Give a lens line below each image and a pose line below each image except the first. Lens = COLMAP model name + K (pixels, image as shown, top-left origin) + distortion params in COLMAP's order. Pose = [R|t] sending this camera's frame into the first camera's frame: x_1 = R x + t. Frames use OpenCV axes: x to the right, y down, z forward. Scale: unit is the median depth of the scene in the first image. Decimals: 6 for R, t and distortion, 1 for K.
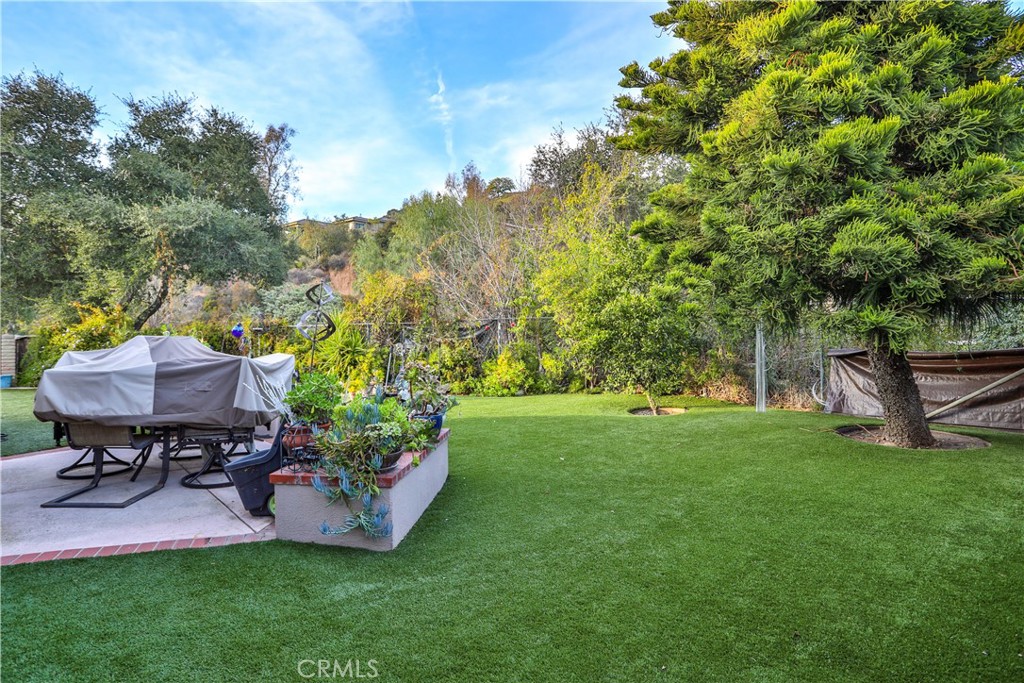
lens RADIAL K [[524.9, 0, 512.4], [0, 524.9, 340.8], [0, 0, 1]] dist [-0.057020, 0.012354]
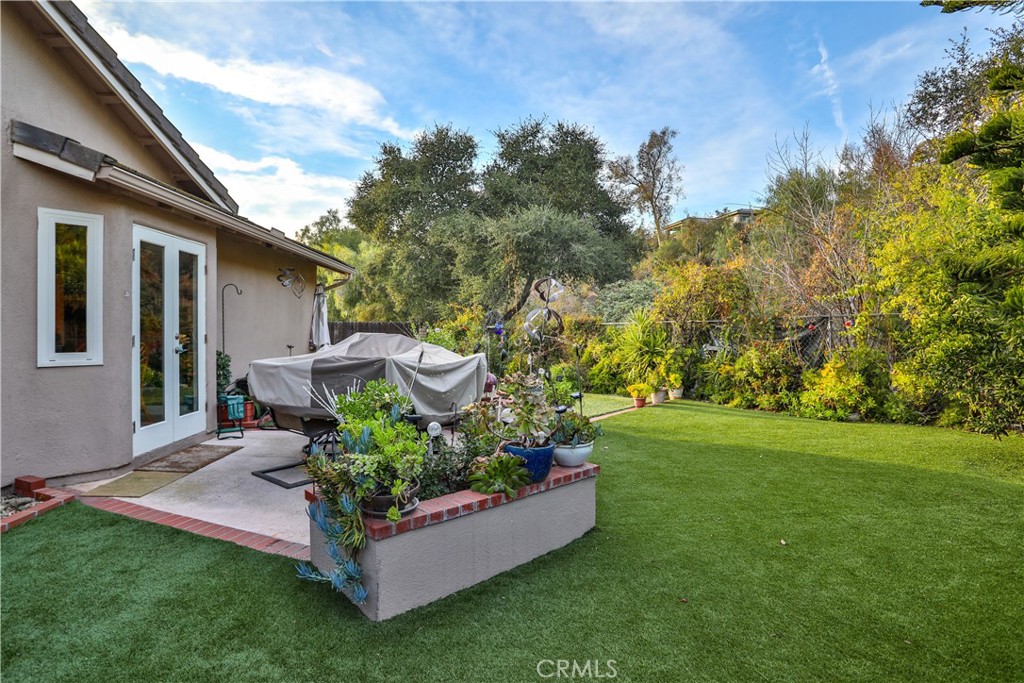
lens RADIAL K [[524.9, 0, 510.7], [0, 524.9, 342.9], [0, 0, 1]] dist [-0.057020, 0.012354]
pose [[0.760953, 0.027126, -0.648240, 0.104366], [-0.020764, 0.999632, 0.017455, -0.005983], [0.648475, 0.000177, 0.761236, 0.145726]]
